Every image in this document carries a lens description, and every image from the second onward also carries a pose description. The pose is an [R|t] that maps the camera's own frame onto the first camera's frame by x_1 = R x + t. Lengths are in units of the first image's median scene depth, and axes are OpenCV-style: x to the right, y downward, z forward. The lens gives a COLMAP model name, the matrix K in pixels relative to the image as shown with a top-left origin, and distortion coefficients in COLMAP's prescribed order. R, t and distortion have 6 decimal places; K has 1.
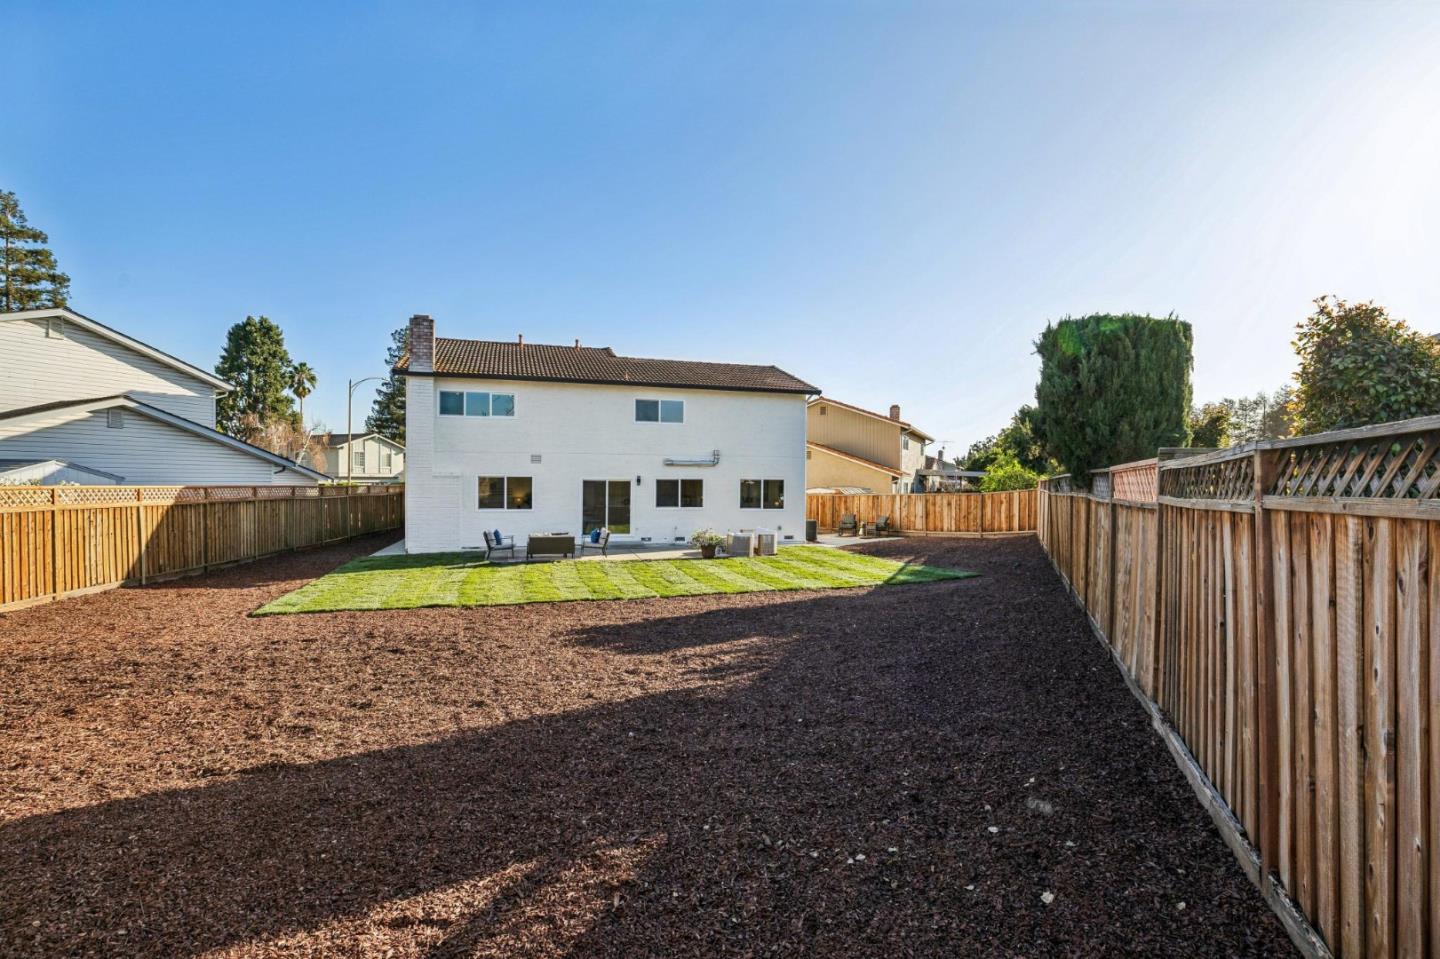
lens RADIAL K [[727.4, 0, 720.0], [0, 727.4, 479.5], [0, 0, 1]] dist [0.000008, 0.000055]
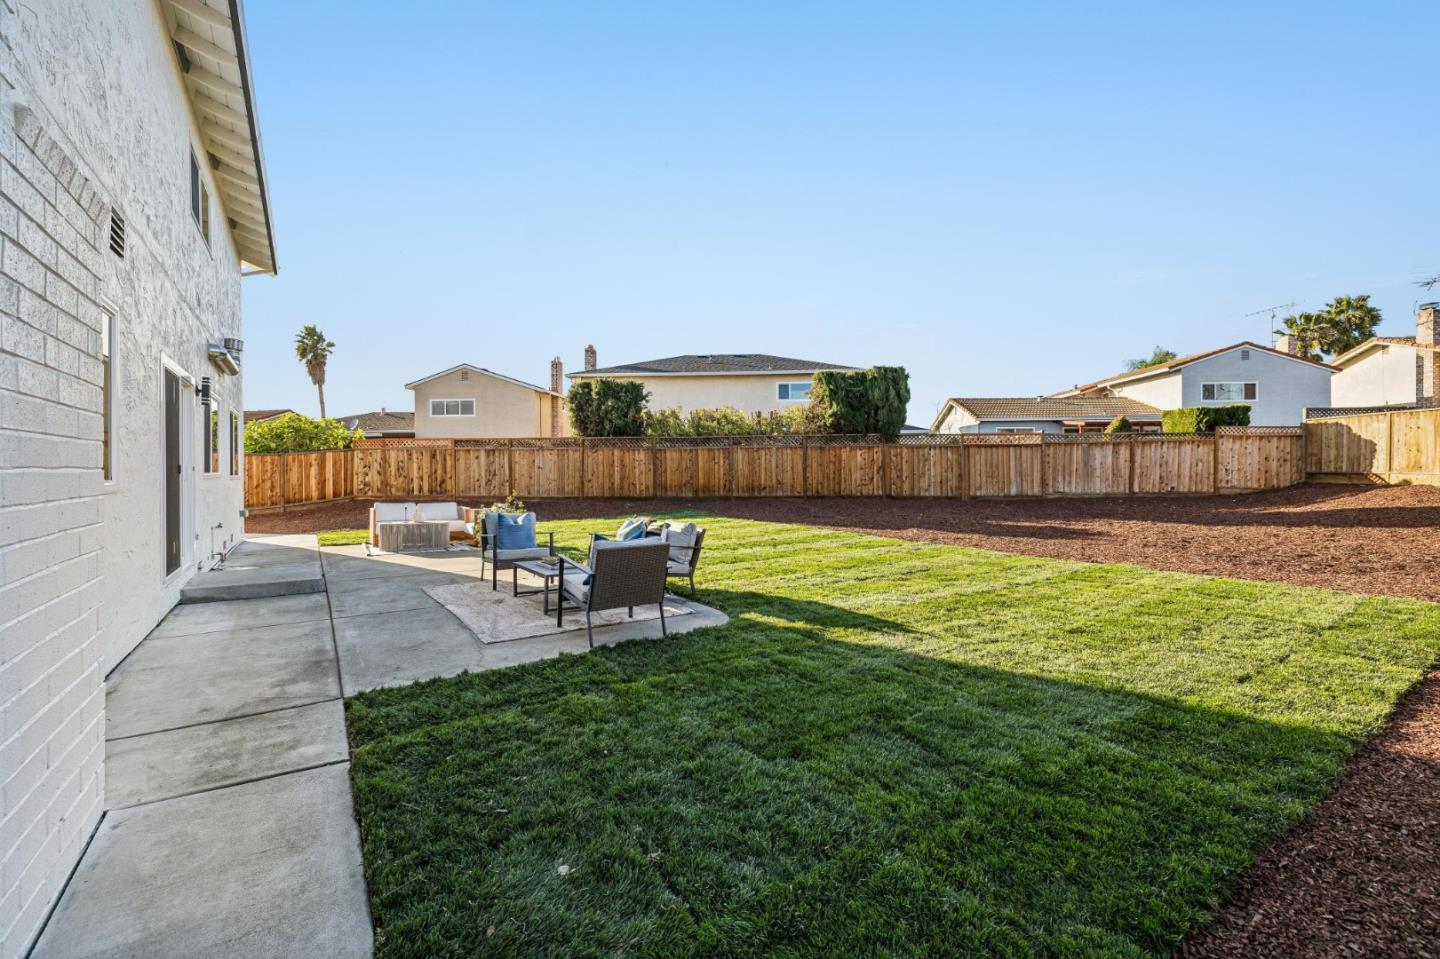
lens RADIAL K [[609.1, 0, 720.0], [0, 609.1, 479.5], [0, 0, 1]] dist [0.001886, 0.000066]
pose [[-0.287829, -0.021679, 0.957436, -0.437871], [0.000418, 0.999741, 0.022762, 0.035074], [-0.957682, 0.006952, -0.287745, 0.831357]]
